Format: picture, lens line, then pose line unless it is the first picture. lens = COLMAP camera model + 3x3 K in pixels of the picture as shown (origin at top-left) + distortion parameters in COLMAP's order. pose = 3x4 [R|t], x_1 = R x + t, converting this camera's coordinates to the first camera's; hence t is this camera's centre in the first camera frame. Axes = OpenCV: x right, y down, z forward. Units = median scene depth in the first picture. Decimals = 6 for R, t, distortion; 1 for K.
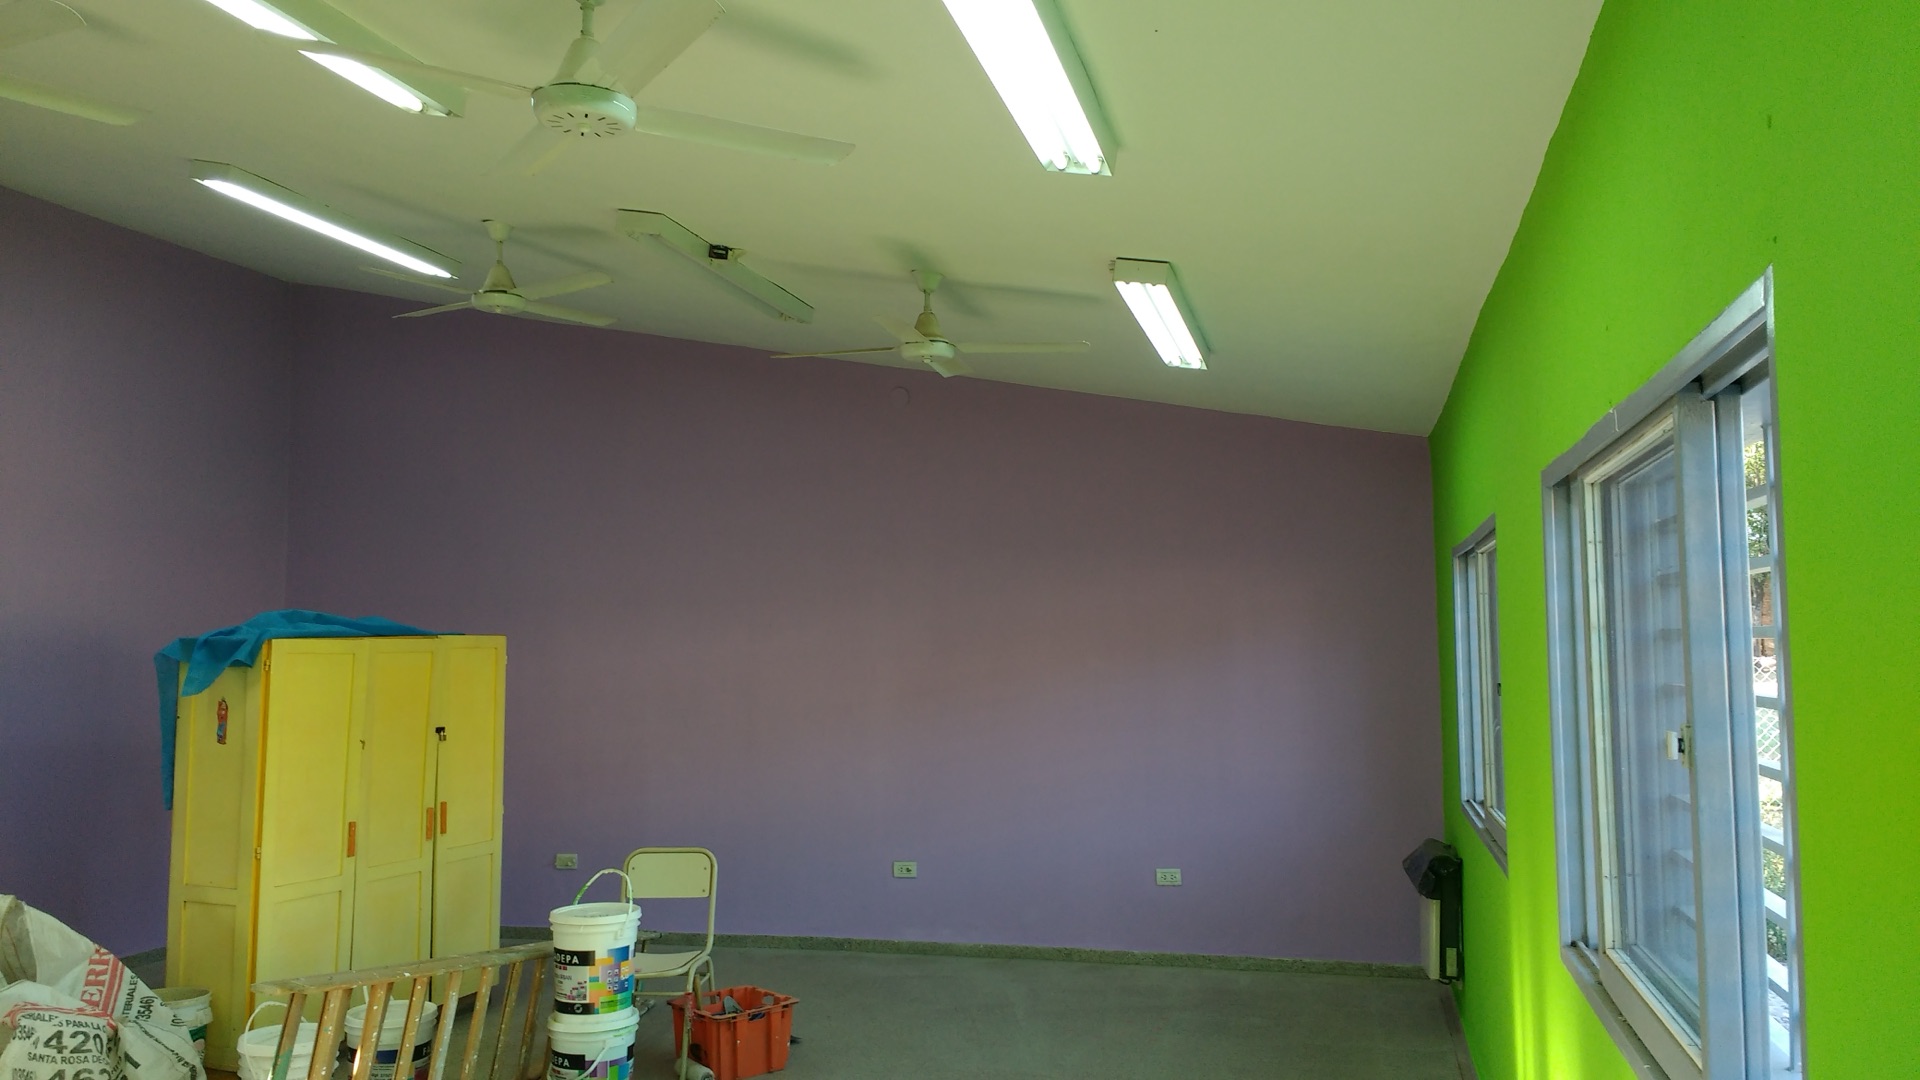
lens RADIAL K [[1505.1, 0, 962.4], [0, 1505.1, 530.1], [0, 0, 1]] dist [0.107156, -0.166279]
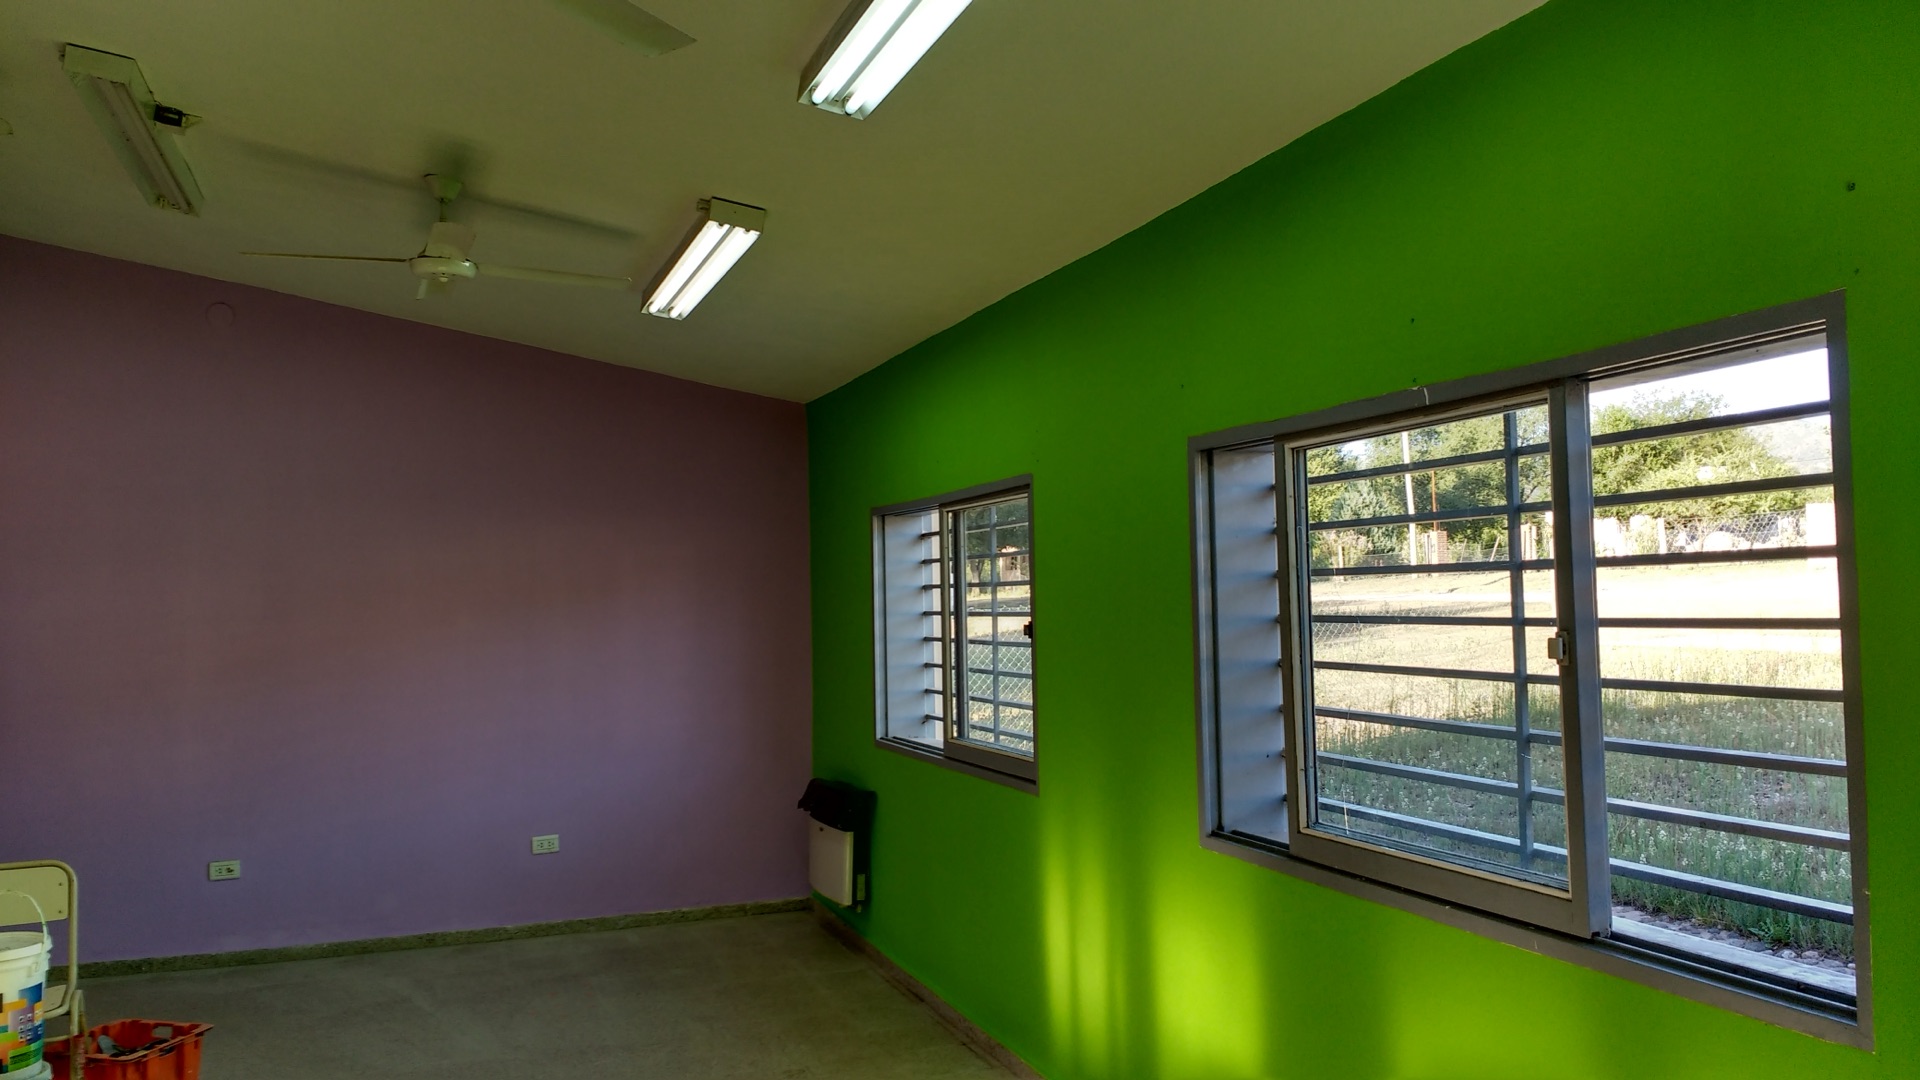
lens RADIAL K [[1509.8, 0, 964.0], [0, 1509.8, 529.0], [0, 0, 1]] dist [0.106811, -0.170577]
pose [[0.831018, 0.016439, 0.556002, -0.259400], [-0.027961, 0.999534, 0.012238, 0.014473], [-0.555542, -0.025716, 0.831091, 0.078383]]
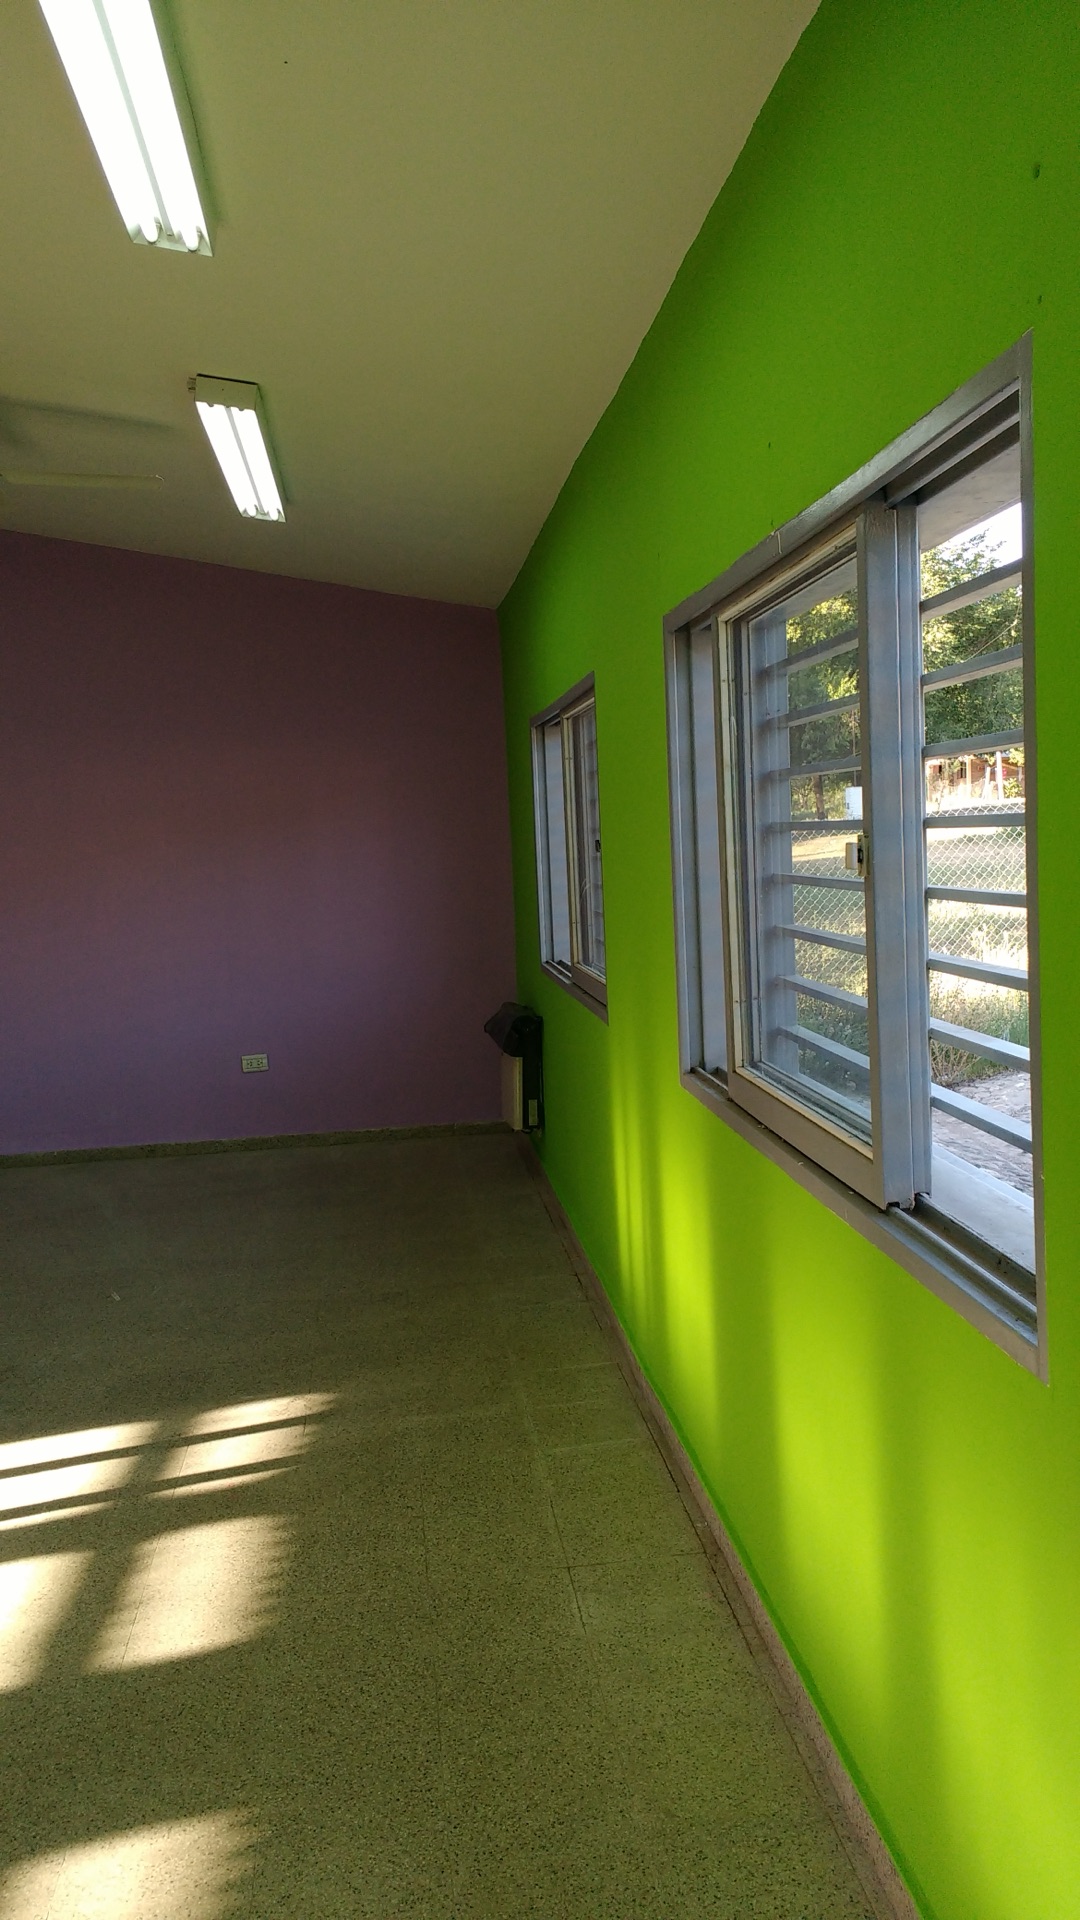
lens RADIAL K [[1509.8, 0, 550.2], [0, 1509.8, 962.9], [0, 0, 1]] dist [0.106811, -0.170577]
pose [[0.934754, -0.064859, 0.349326, -0.034059], [0.010533, 0.987823, 0.155223, 0.019473], [-0.355140, -0.141415, 0.924055, 0.043889]]
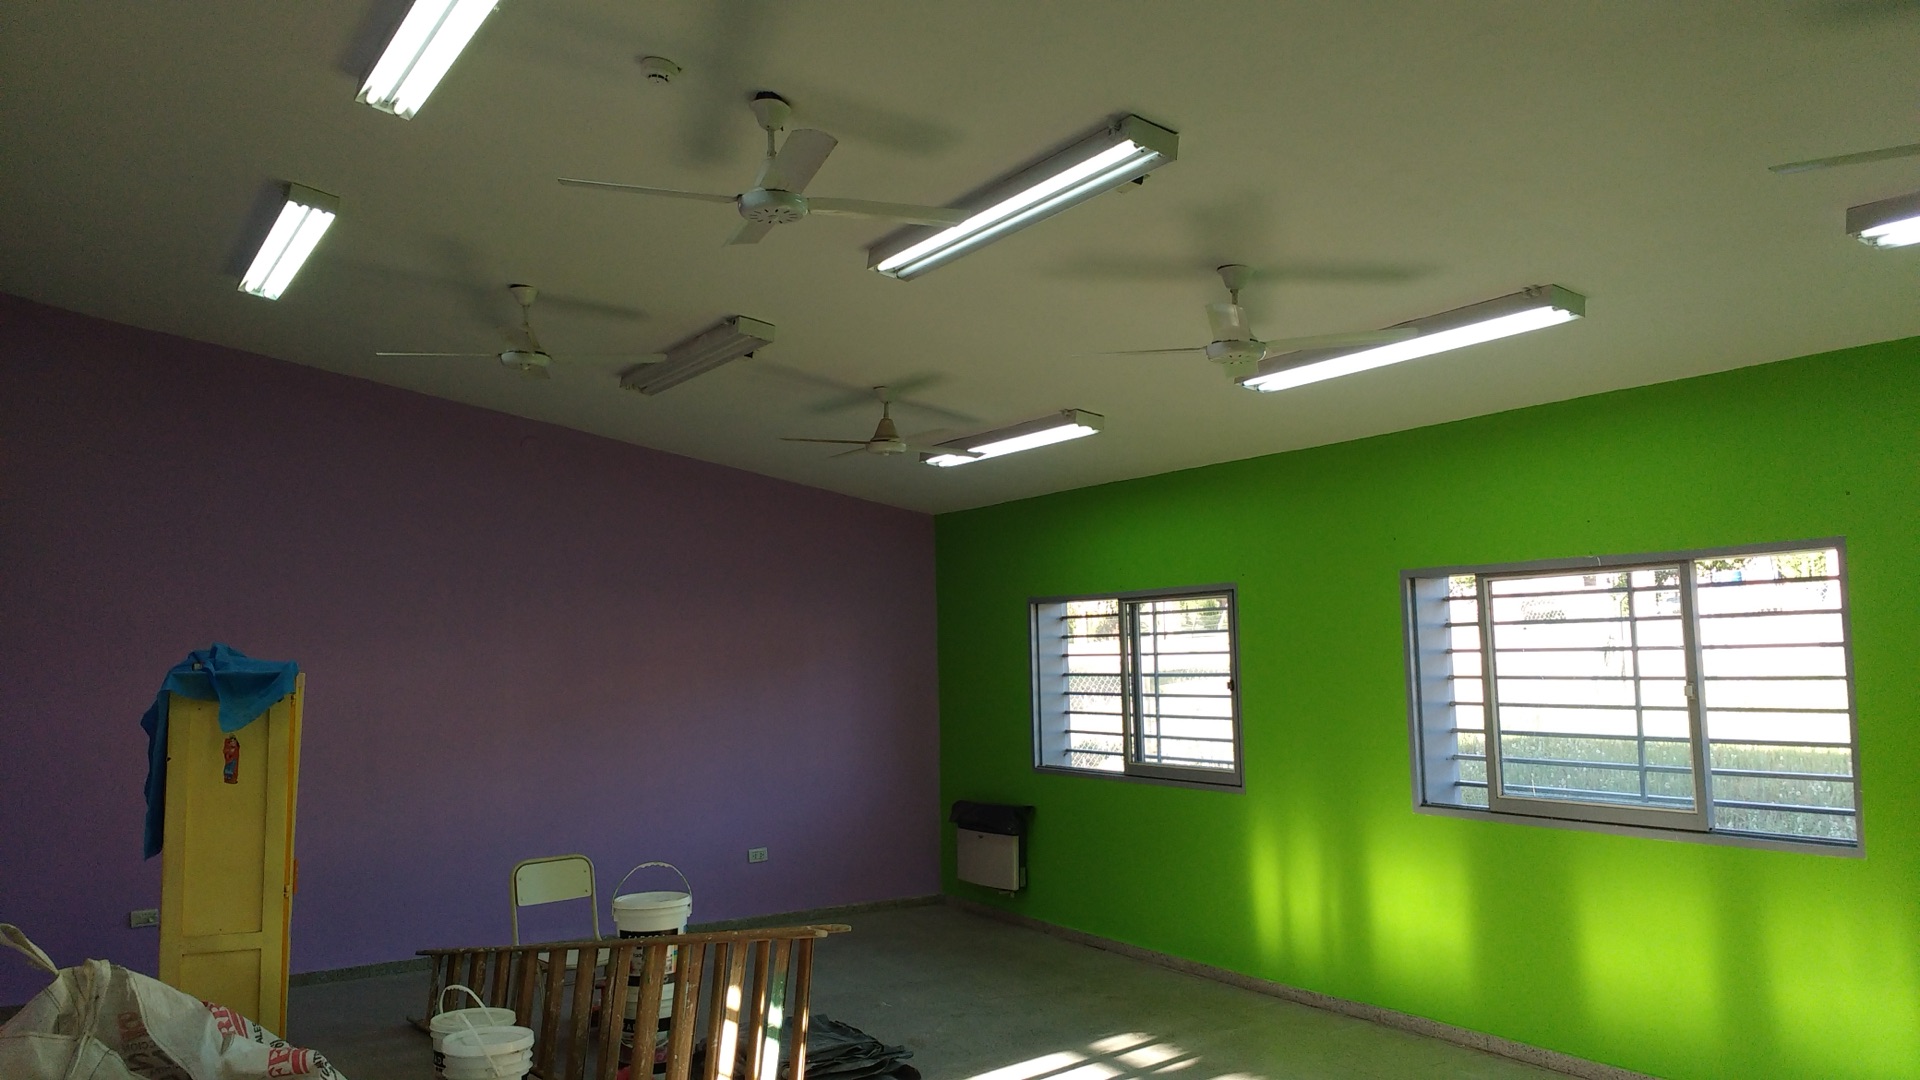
lens RADIAL K [[1509.8, 0, 964.0], [0, 1509.8, 529.0], [0, 0, 1]] dist [0.106811, -0.170577]
pose [[0.707774, 0.049052, 0.704734, -0.896177], [-0.035972, 0.998795, -0.033393, -0.003521], [-0.705522, -0.001716, 0.708686, -0.001027]]
